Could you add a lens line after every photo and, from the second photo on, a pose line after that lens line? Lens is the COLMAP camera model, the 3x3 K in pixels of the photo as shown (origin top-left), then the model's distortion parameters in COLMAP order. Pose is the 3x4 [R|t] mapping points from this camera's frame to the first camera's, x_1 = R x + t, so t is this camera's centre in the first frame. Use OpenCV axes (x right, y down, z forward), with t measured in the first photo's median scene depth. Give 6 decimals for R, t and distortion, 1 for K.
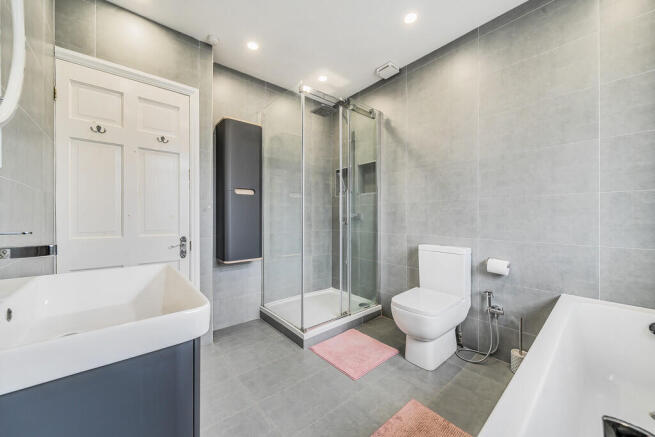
lens RADIAL K [[243.3, 0, 326.5], [0, 243.3, 217.3], [0, 0, 1]] dist [-0.000652, -0.000078]
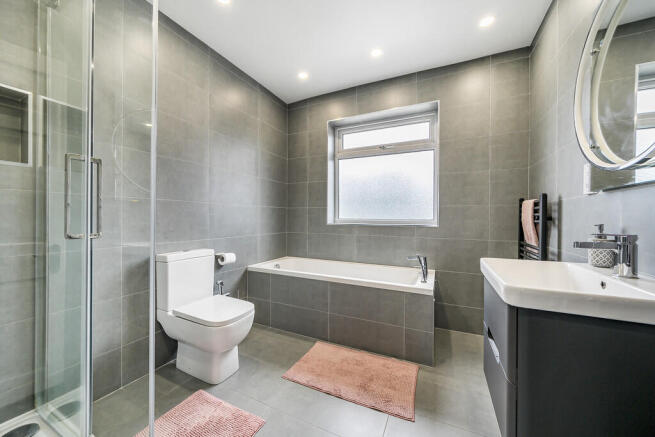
lens RADIAL K [[243.3, 0, 325.9], [0, 243.3, 217.8], [0, 0, 1]] dist [-0.000652, -0.000078]
pose [[-0.400078, -0.003168, 0.916476, -0.725490], [-0.004948, 0.999987, 0.001296, -0.013723], [-0.916468, -0.004017, -0.400089, 1.164532]]
